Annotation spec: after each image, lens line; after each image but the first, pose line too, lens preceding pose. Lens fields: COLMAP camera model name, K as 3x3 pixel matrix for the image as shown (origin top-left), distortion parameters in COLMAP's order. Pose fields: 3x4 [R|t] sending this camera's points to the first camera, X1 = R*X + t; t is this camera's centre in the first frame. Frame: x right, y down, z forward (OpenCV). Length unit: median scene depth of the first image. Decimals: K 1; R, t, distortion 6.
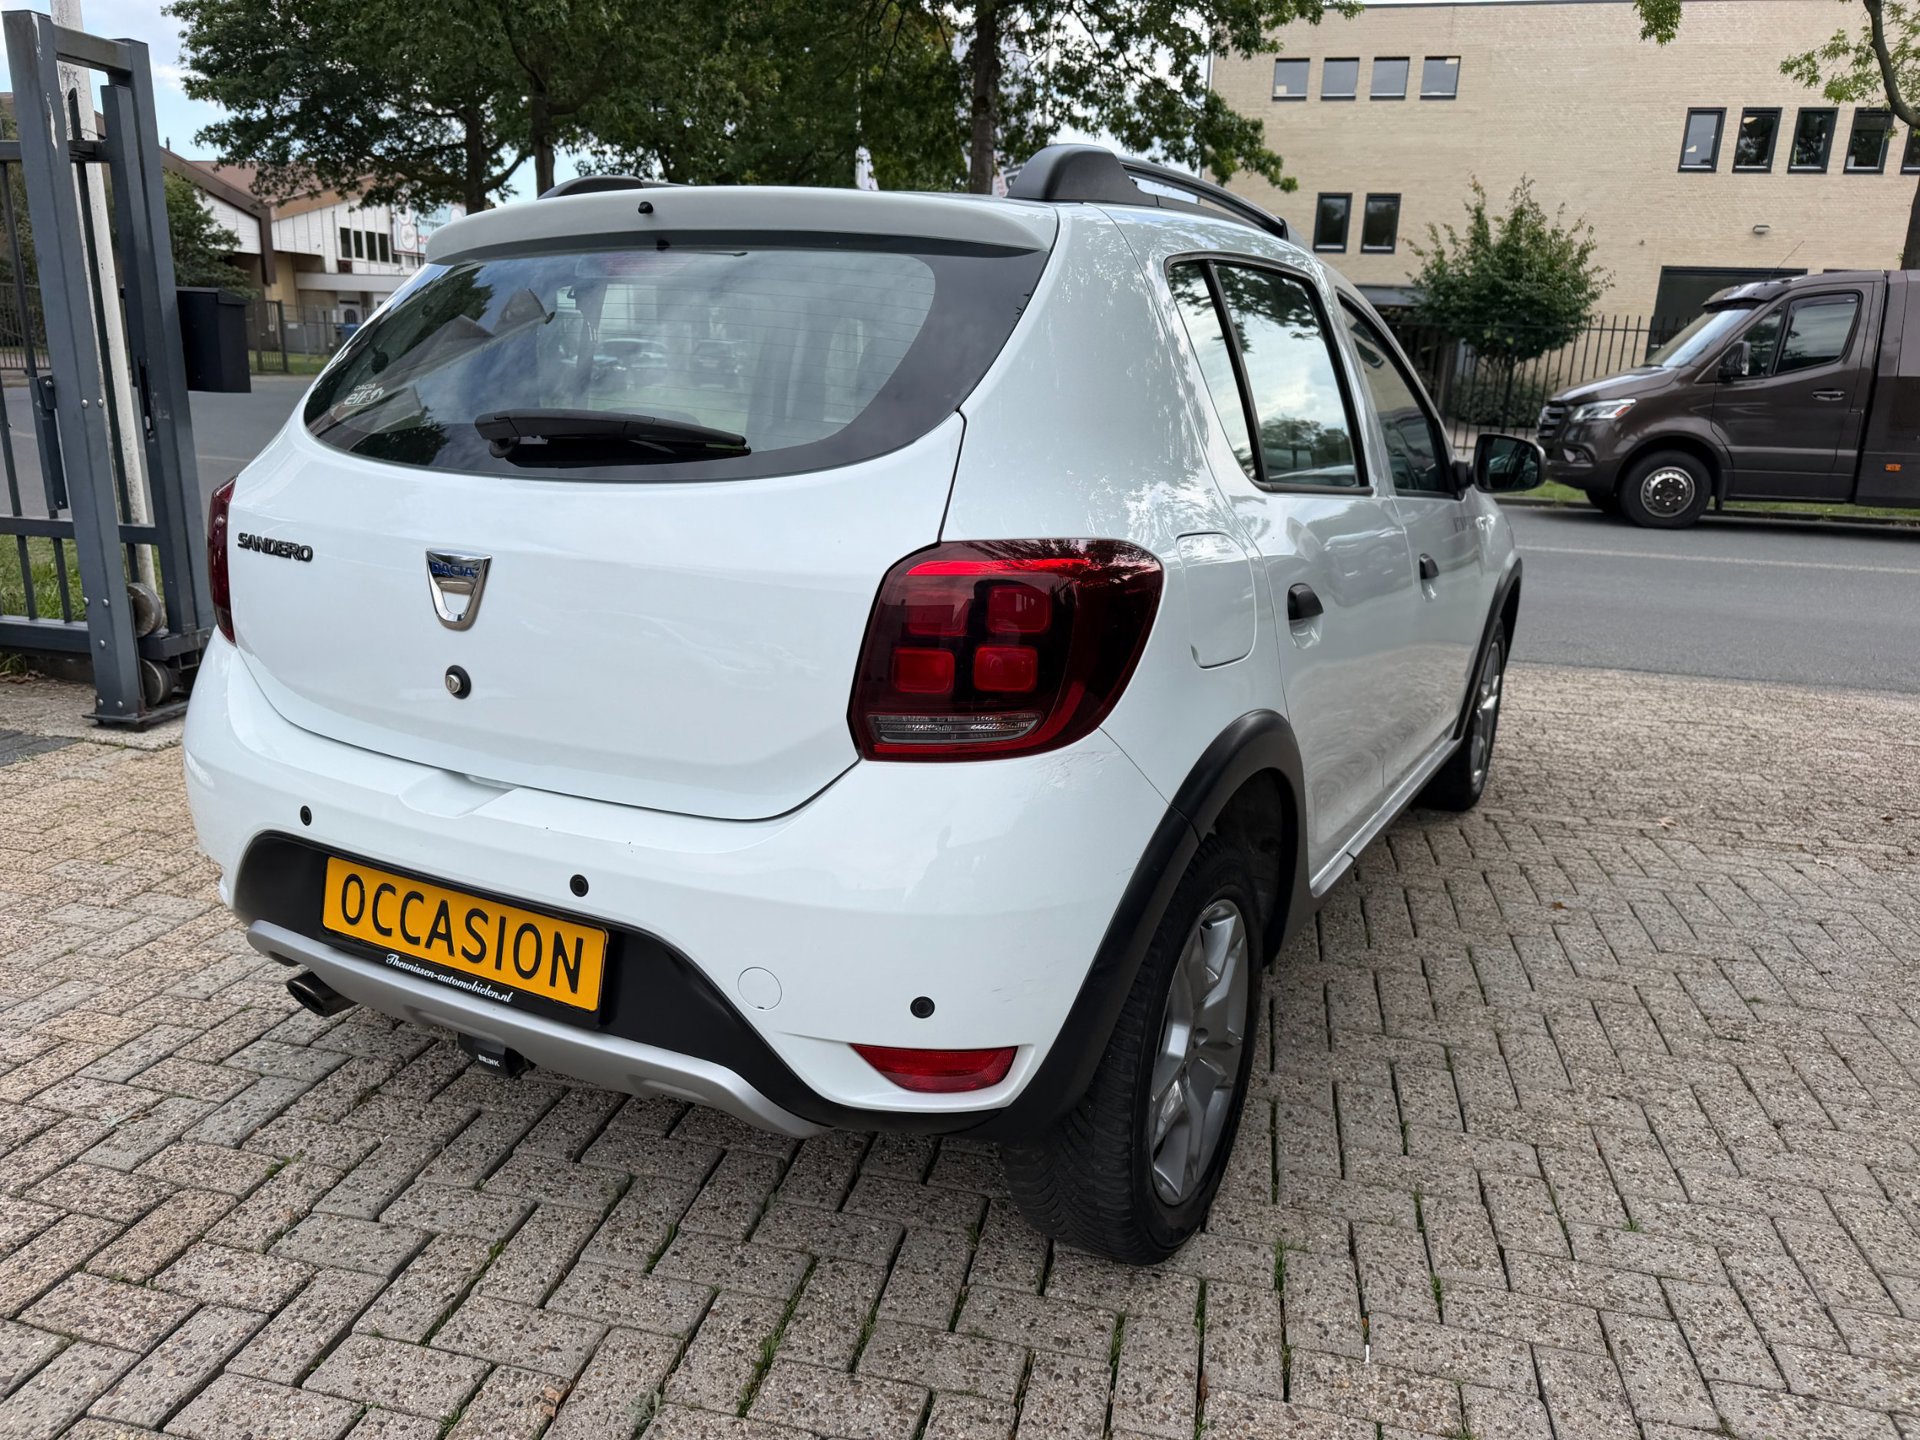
lens RADIAL K [[1364.9, 0, 945.4], [0, 1364.9, 724.7], [0, 0, 1]] dist [0.002991, -0.004499]
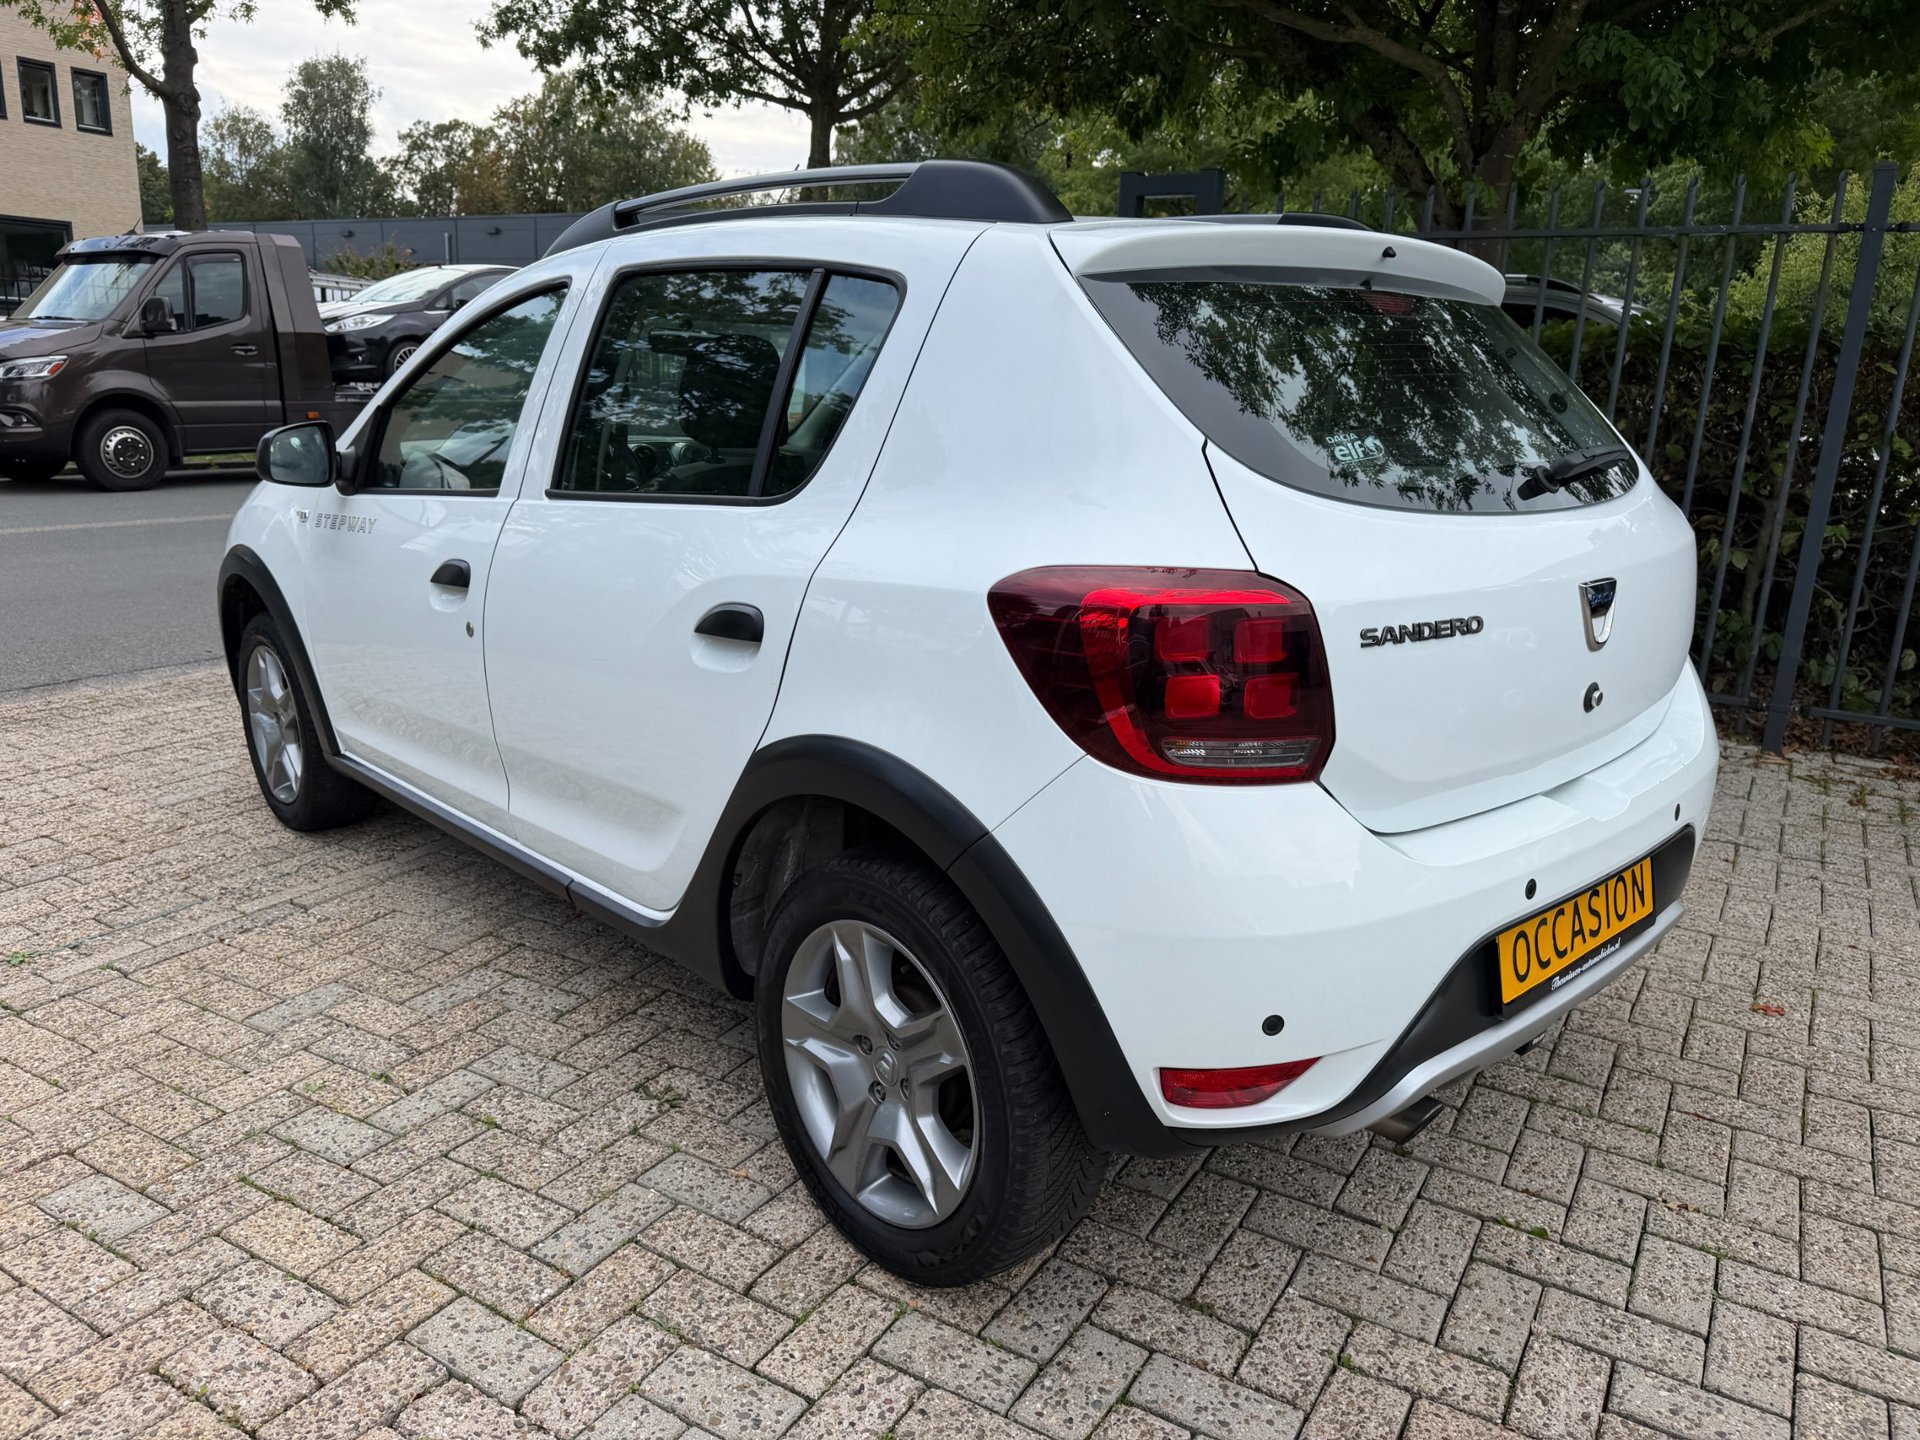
lens RADIAL K [[1363.4, 0, 953.2], [0, 1363.4, 721.5], [0, 0, 1]] dist [0.008412, -0.013131]
pose [[0.305571, -0.256704, 0.916913, -0.216859], [0.219722, 0.955993, 0.194421, -0.048243], [-0.926471, 0.142056, 0.348527, 0.154954]]
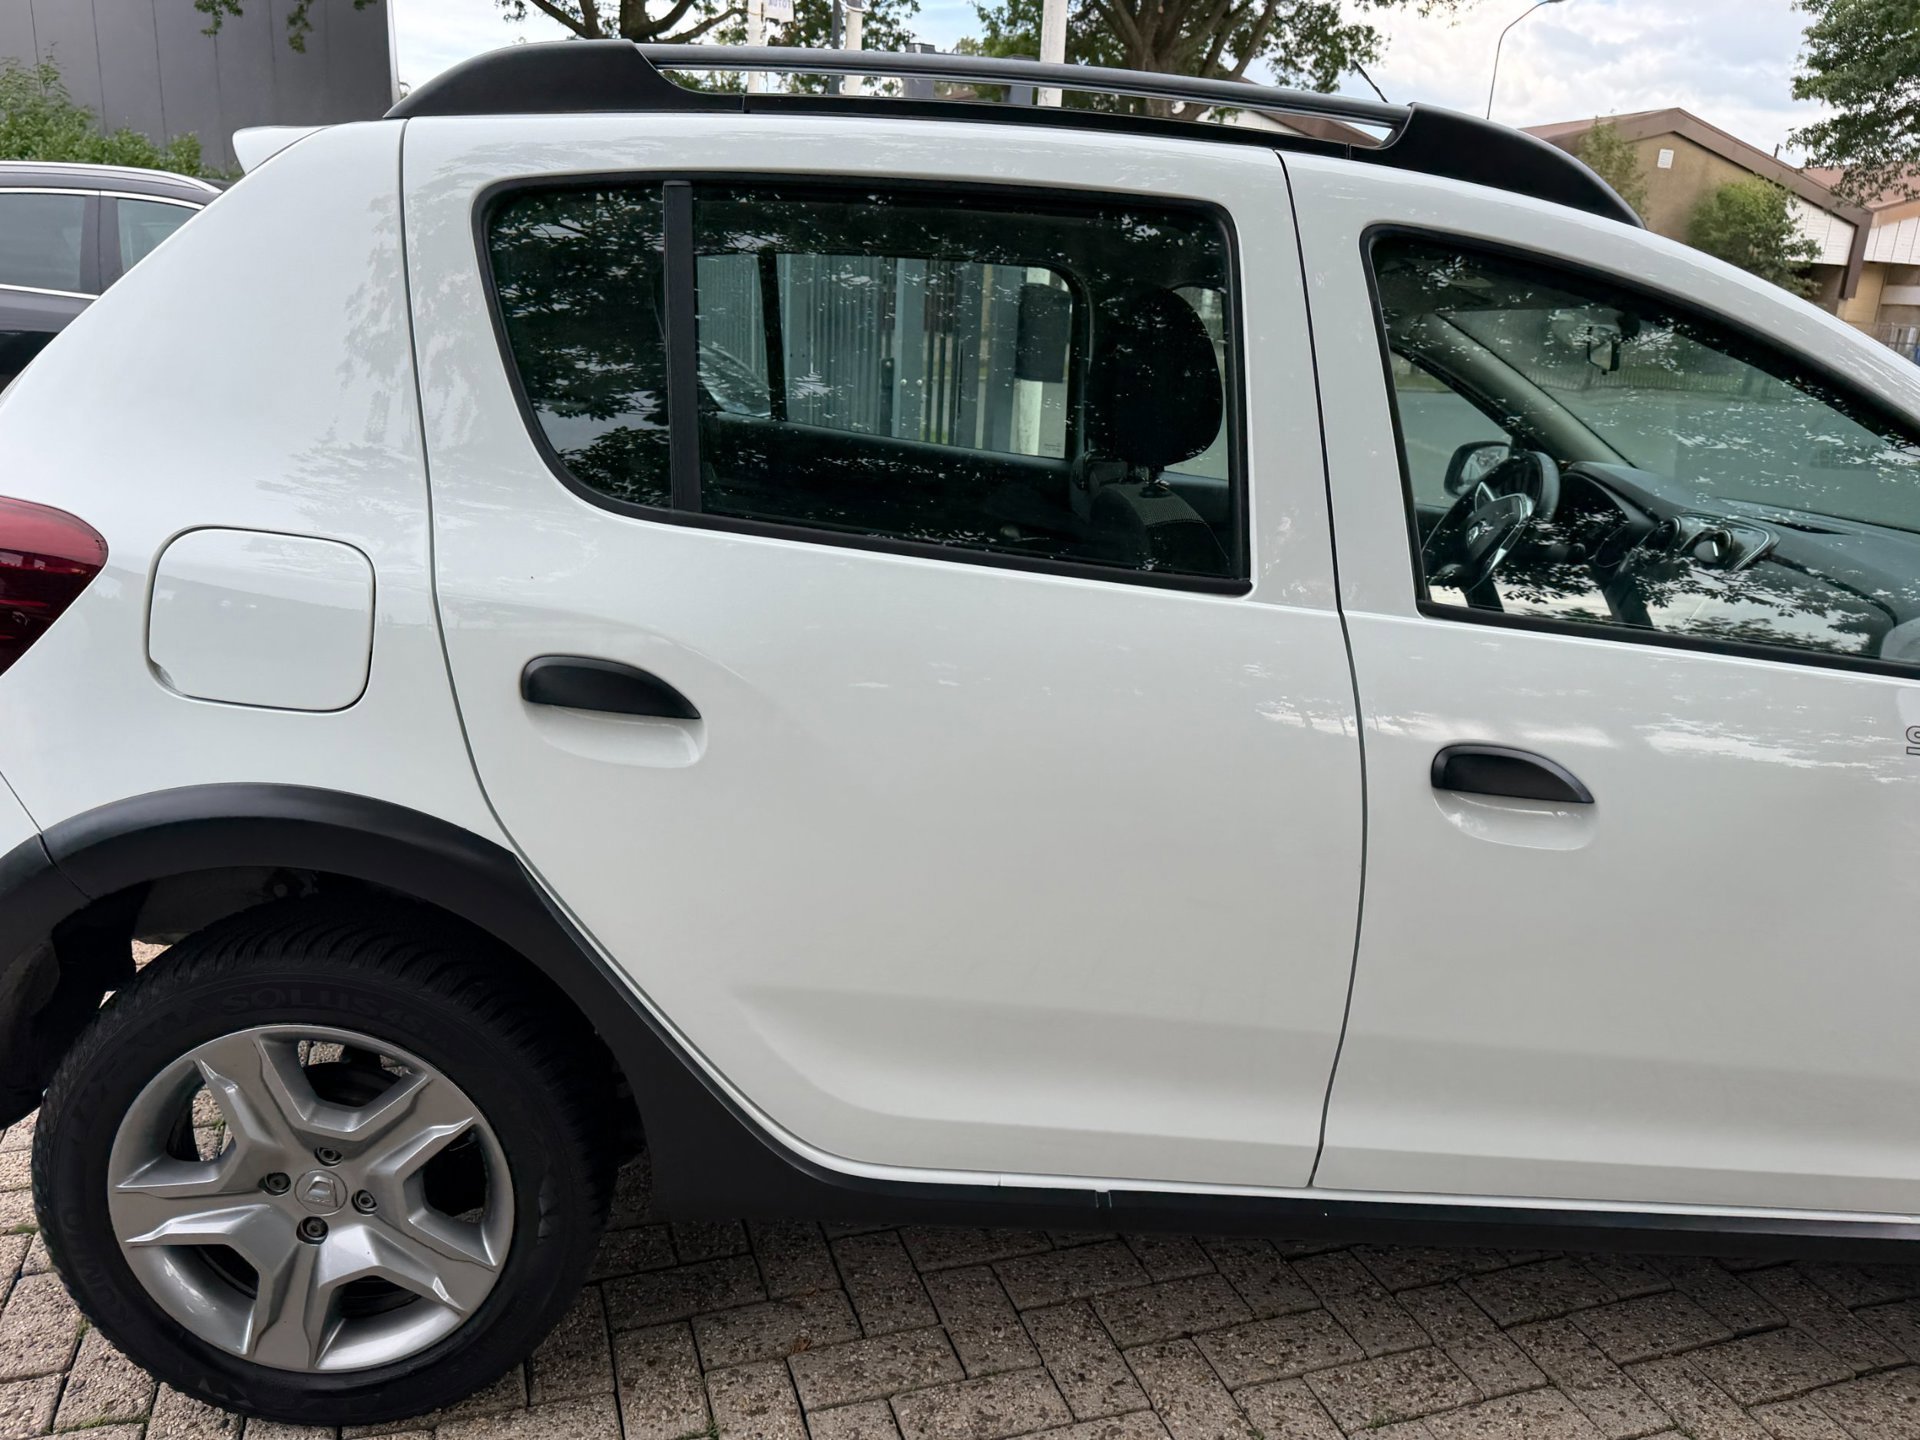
lens RADIAL K [[1464.9, 0, 962.1], [0, 1464.9, 722.0], [0, 0, 1]] dist [0.005221, -0.002551]
pose [[0.538619, 0.229420, -0.810713, 0.160473], [-0.255855, 0.961313, 0.102054, -0.032517], [0.802763, 0.152457, 0.576480, 0.125083]]
